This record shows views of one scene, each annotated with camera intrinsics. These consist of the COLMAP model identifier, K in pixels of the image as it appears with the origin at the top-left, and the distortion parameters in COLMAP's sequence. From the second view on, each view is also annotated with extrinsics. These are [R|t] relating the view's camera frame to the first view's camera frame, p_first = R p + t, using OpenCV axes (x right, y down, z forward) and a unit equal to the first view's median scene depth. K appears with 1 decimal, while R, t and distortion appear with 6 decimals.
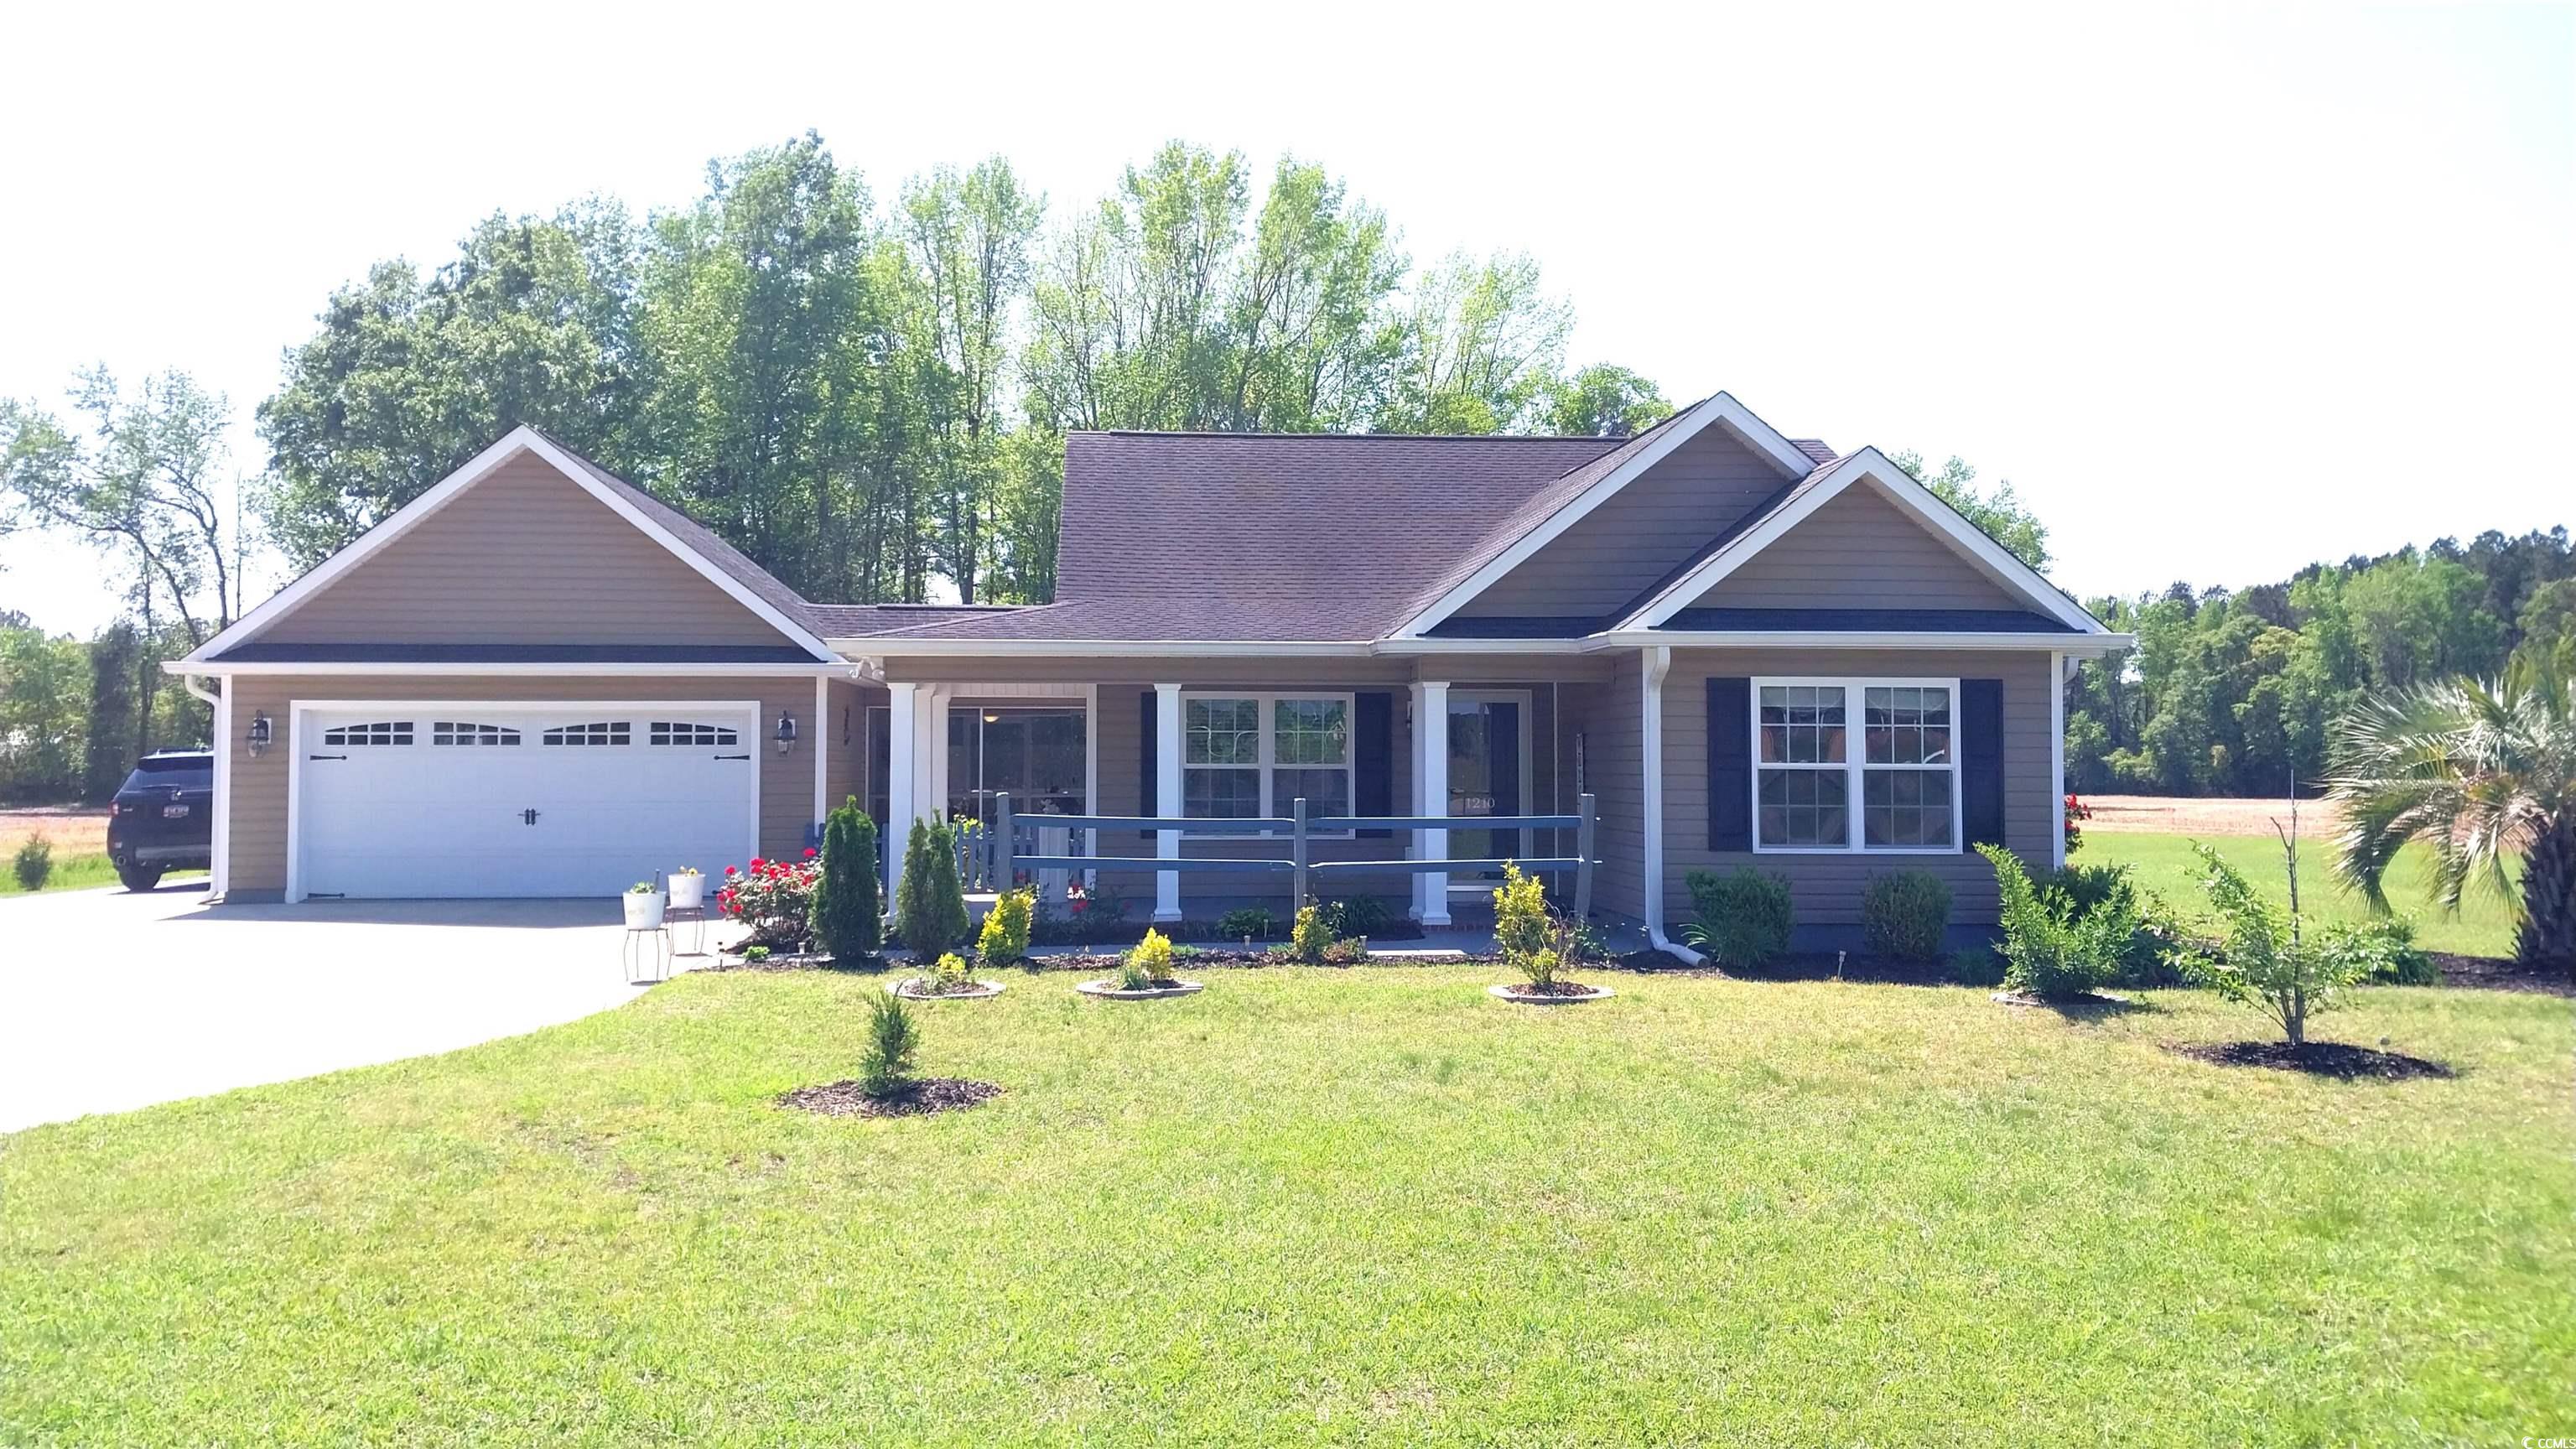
lens RADIAL K [[1933.6, 0, 1288.0], [0, 1933.6, 724.5], [0, 0, 1]] dist [0.126330, -0.250726]
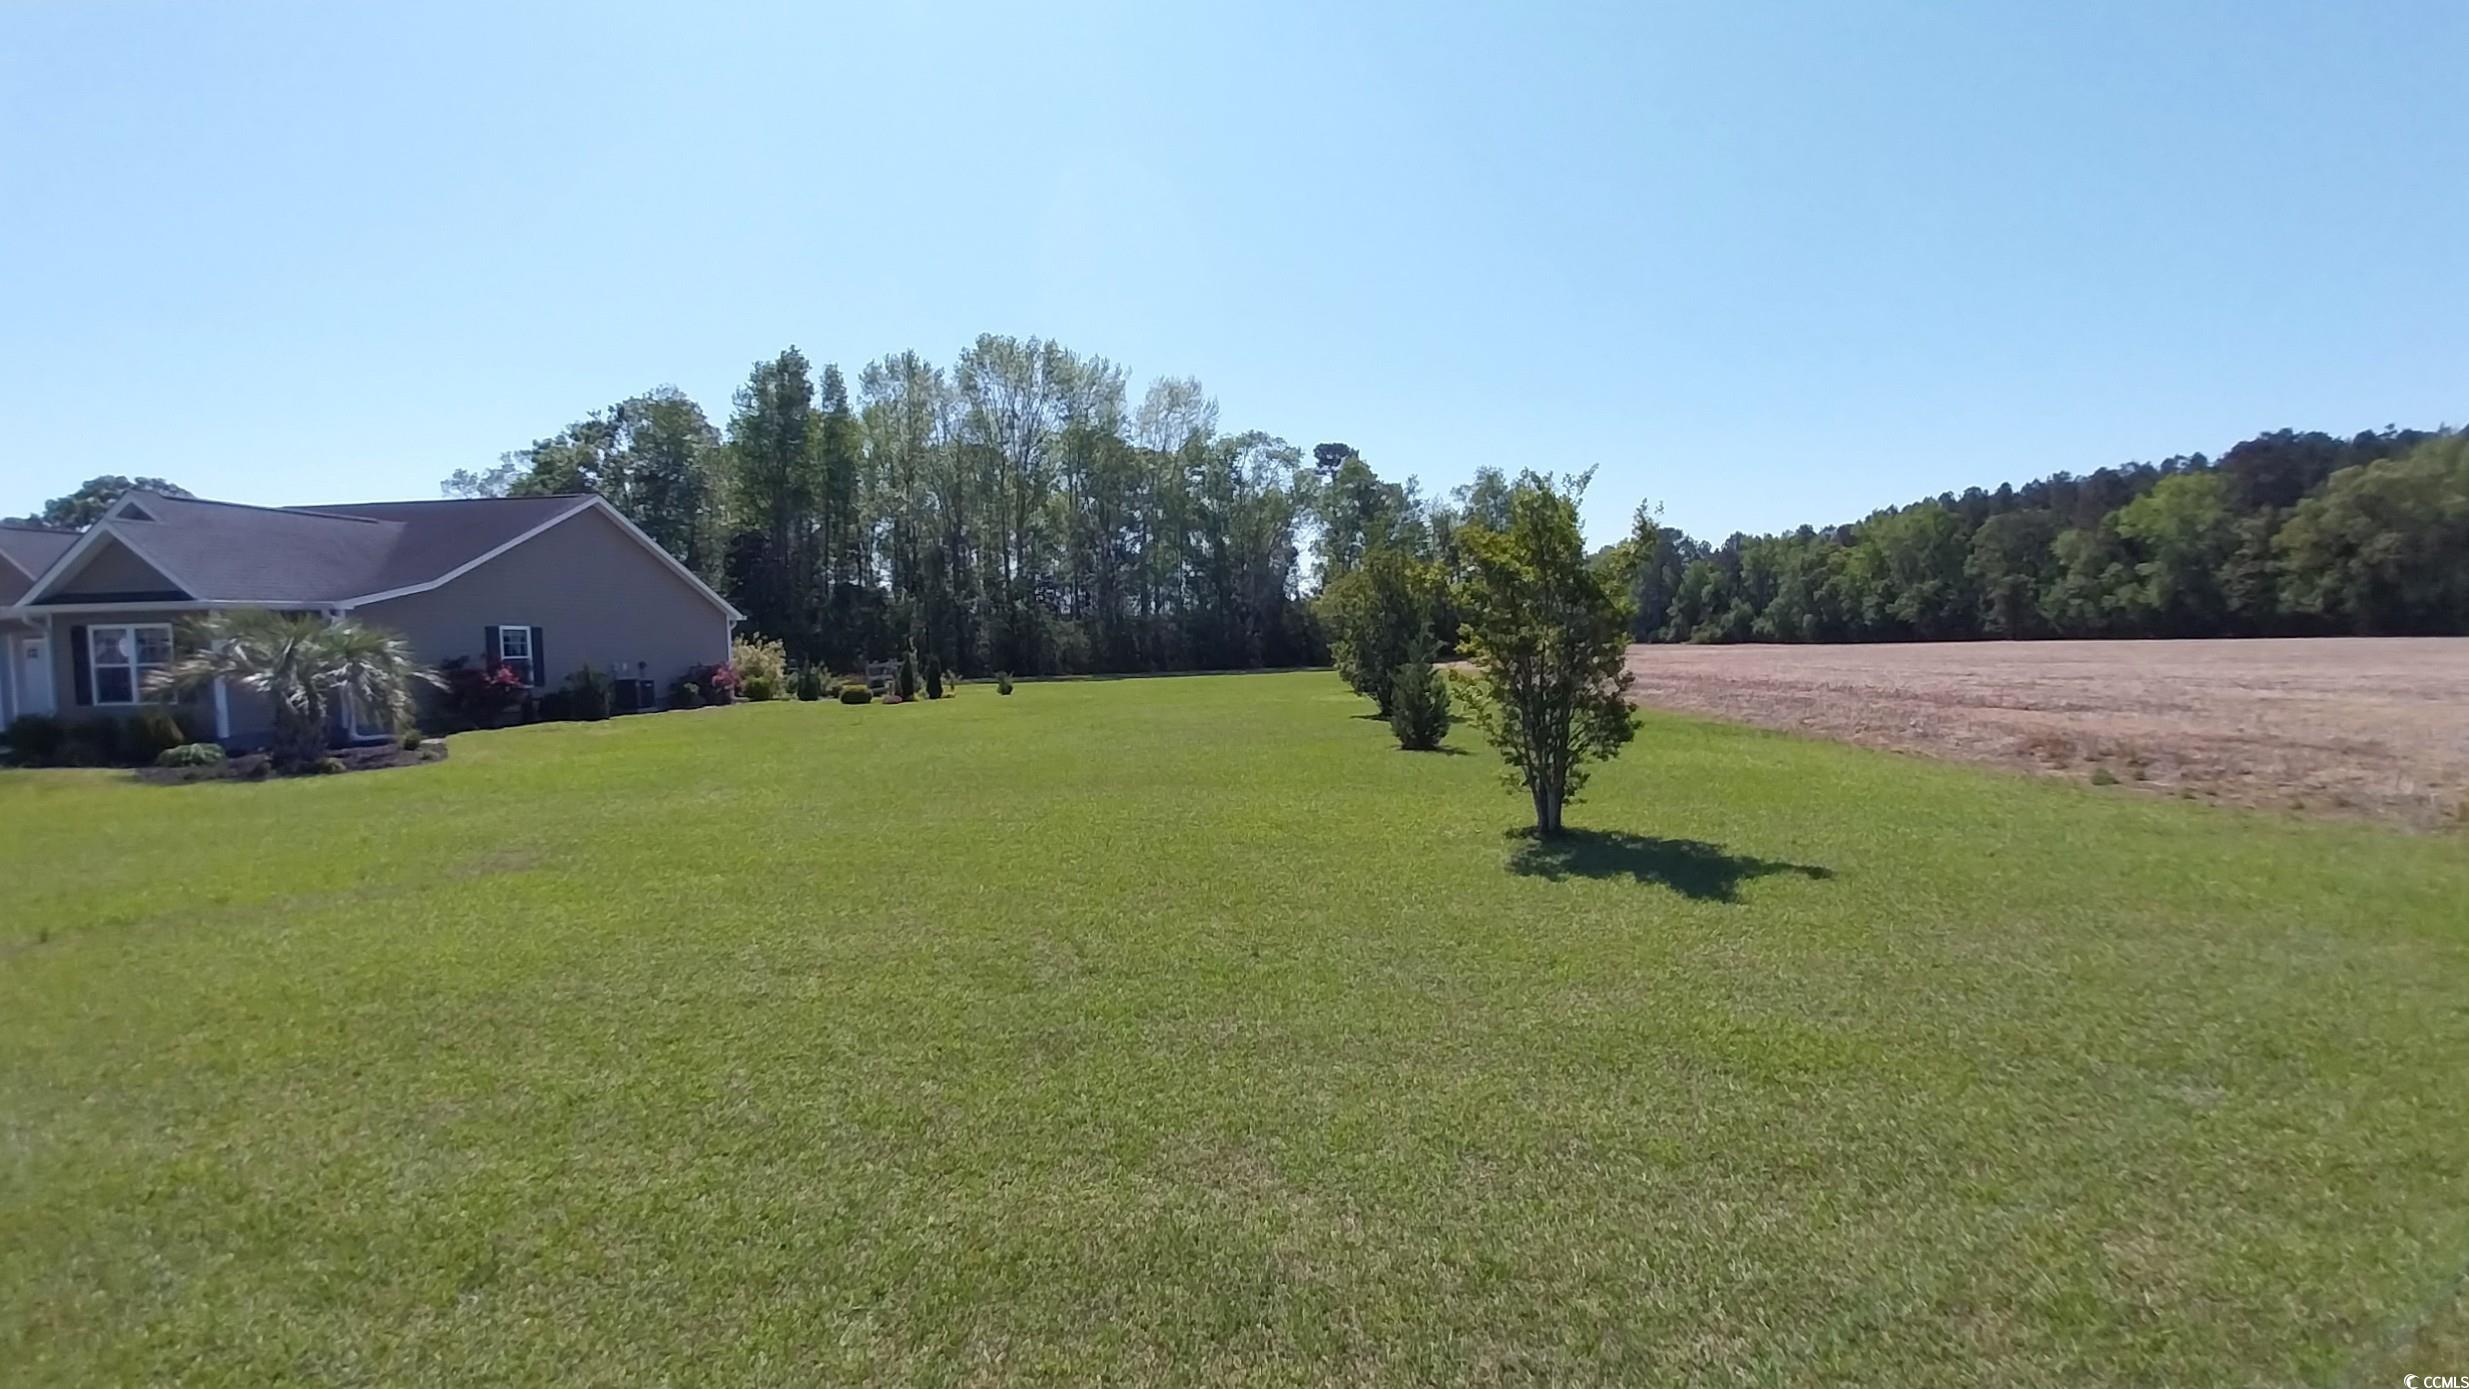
lens RADIAL K [[959.1, 0, 1227.2], [0, 959.1, 688.5], [0, 0, 1]] dist [0.028497, -0.017639]
pose [[0.981177, -0.008950, -0.192902, 0.375541], [0.023700, 0.996955, 0.074292, -0.000770], [0.191650, -0.077465, 0.978402, 0.049748]]
